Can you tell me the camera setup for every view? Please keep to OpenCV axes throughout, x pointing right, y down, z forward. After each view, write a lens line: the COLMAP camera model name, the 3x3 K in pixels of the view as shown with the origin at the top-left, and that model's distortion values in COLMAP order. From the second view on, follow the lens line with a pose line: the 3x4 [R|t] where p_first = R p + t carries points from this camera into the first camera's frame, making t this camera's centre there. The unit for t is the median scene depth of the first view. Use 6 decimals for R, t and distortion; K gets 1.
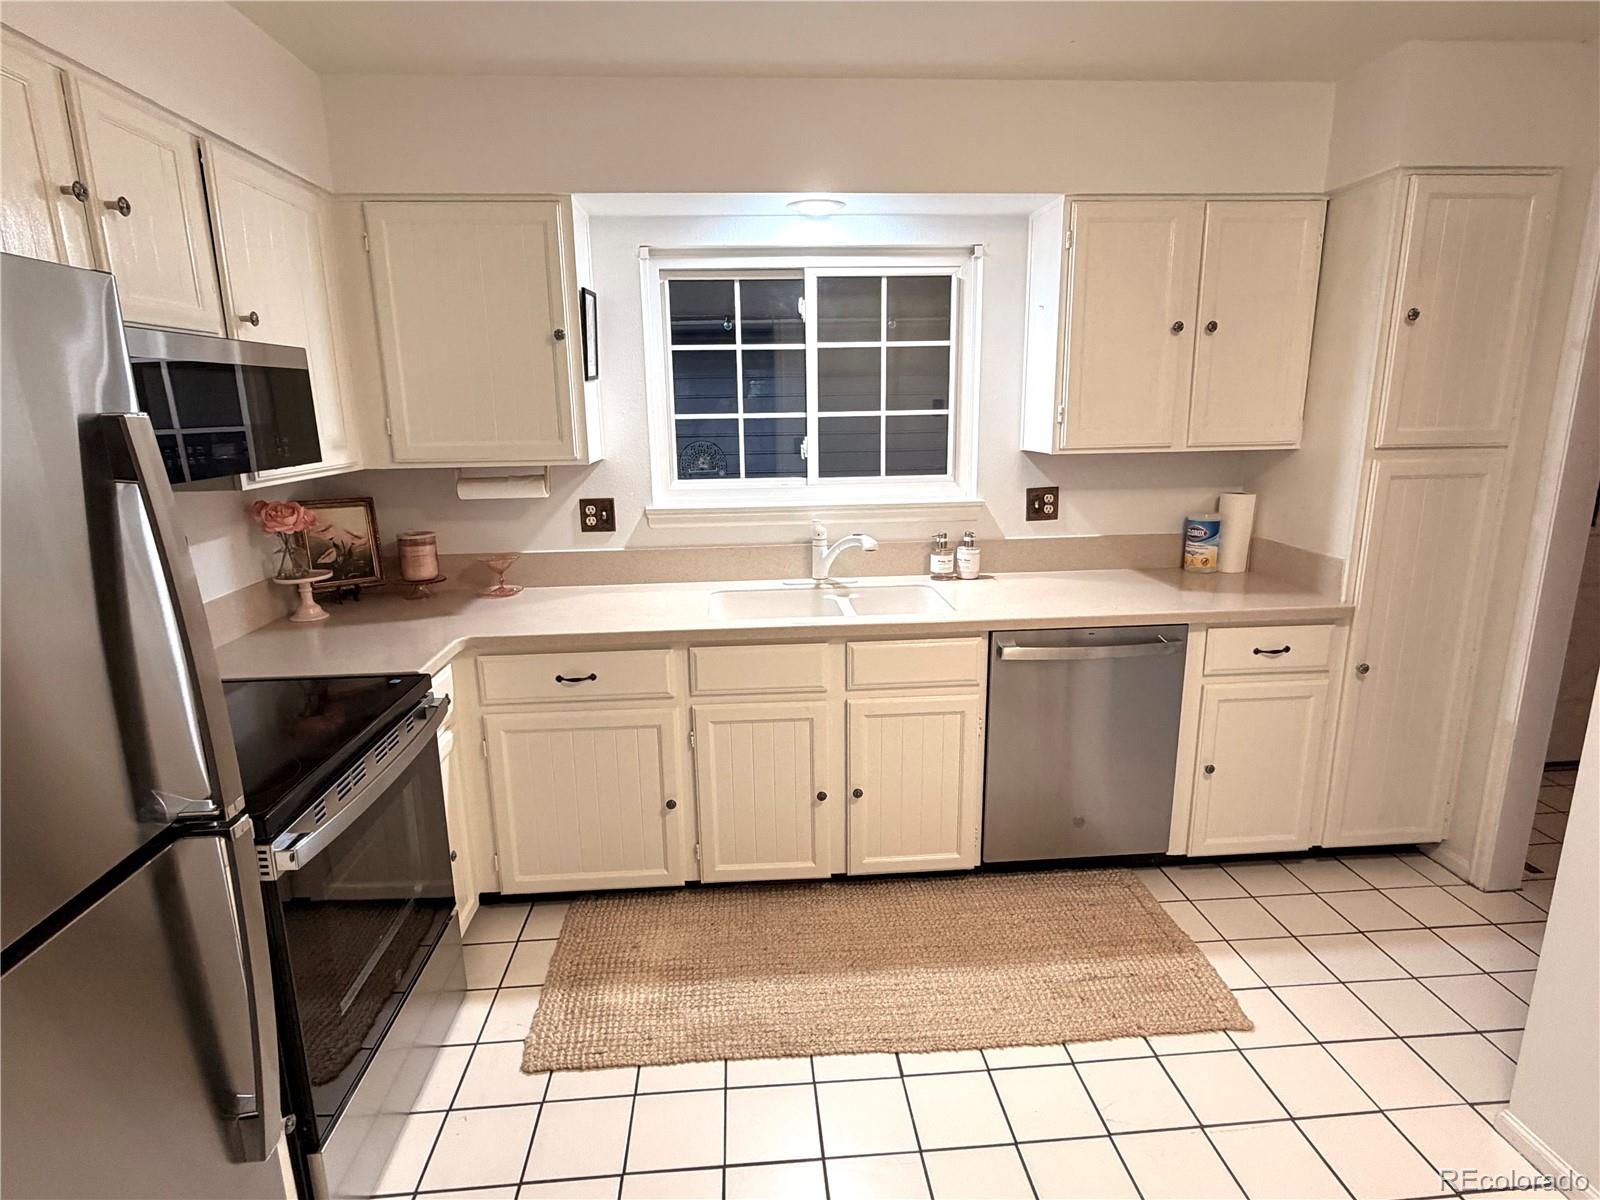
lens RADIAL K [[867.6, 0, 798.5], [0, 867.6, 597.6], [0, 0, 1]] dist [0.007076, 0.000050]
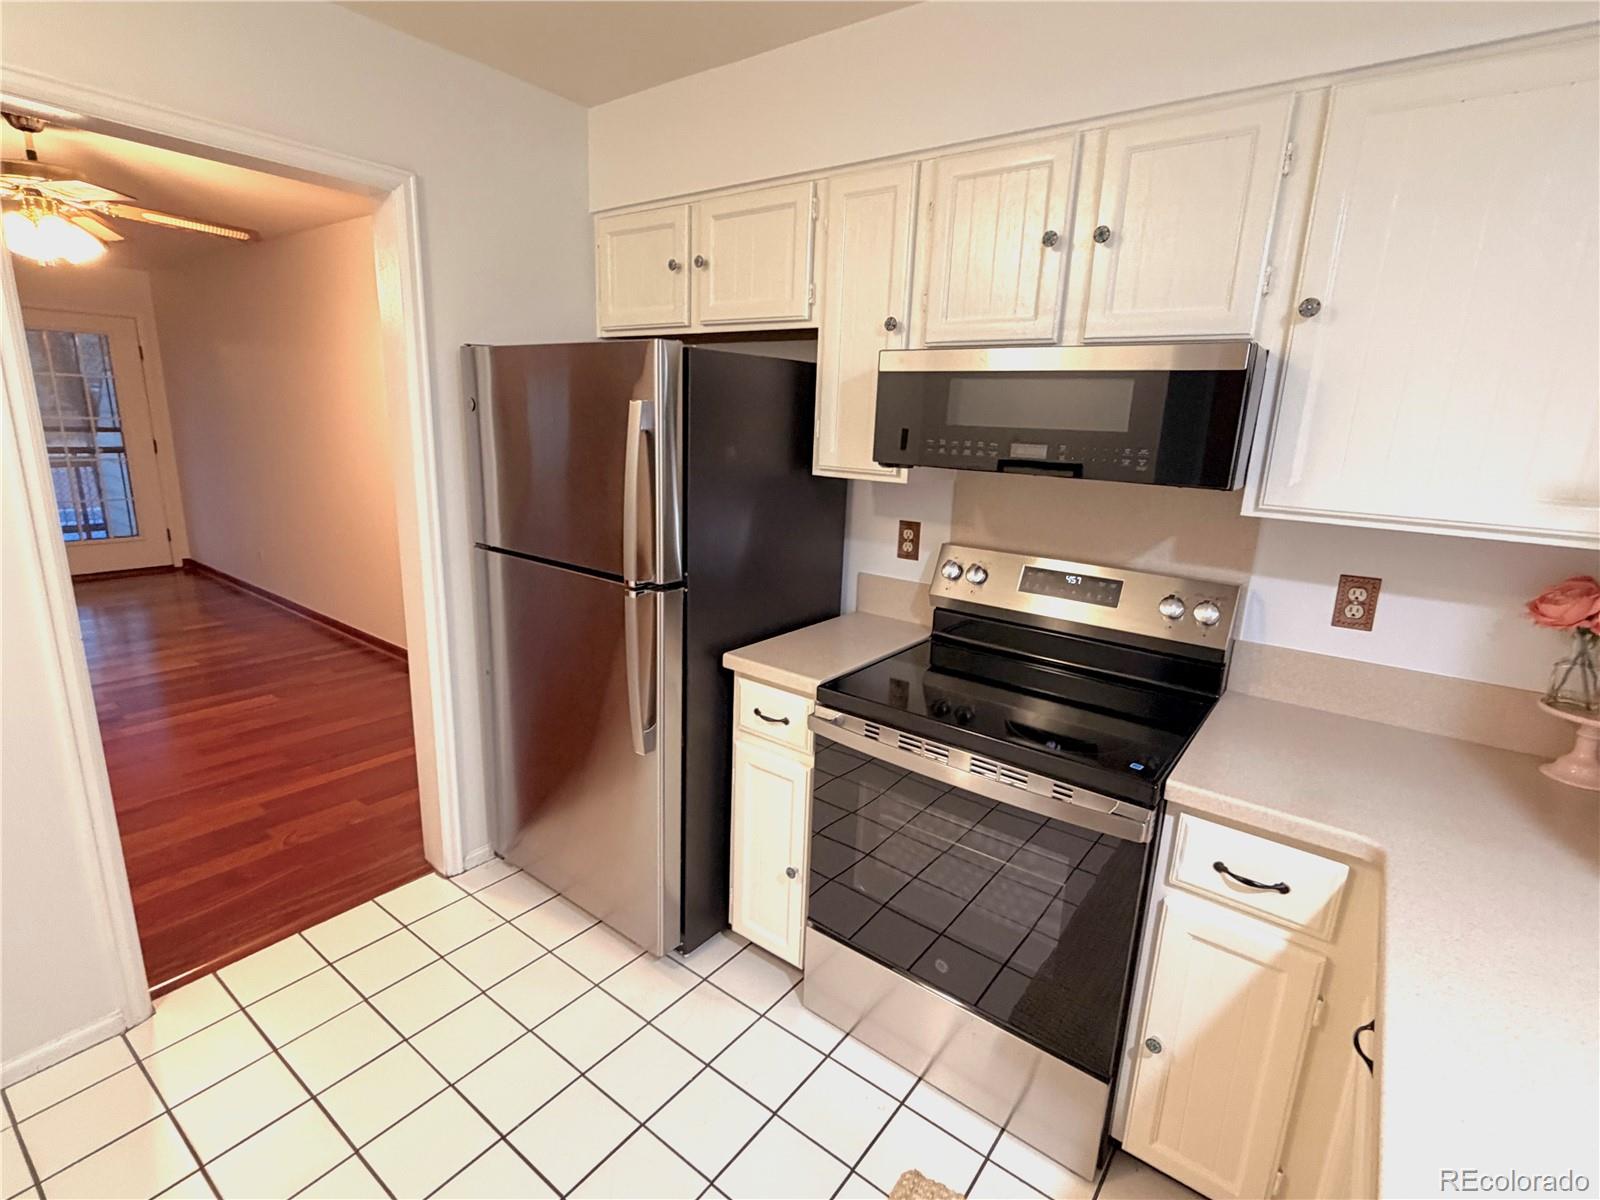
lens RADIAL K [[762.5, 0, 800.0], [0, 762.5, 600.0], [0, 0, 1]] dist [0.002551, 0.000512]
pose [[-0.661319, 0.166455, -0.731403, 0.180114], [-0.193552, 0.904180, 0.380782, -0.200362], [0.724703, 0.393383, -0.565734, 0.912575]]
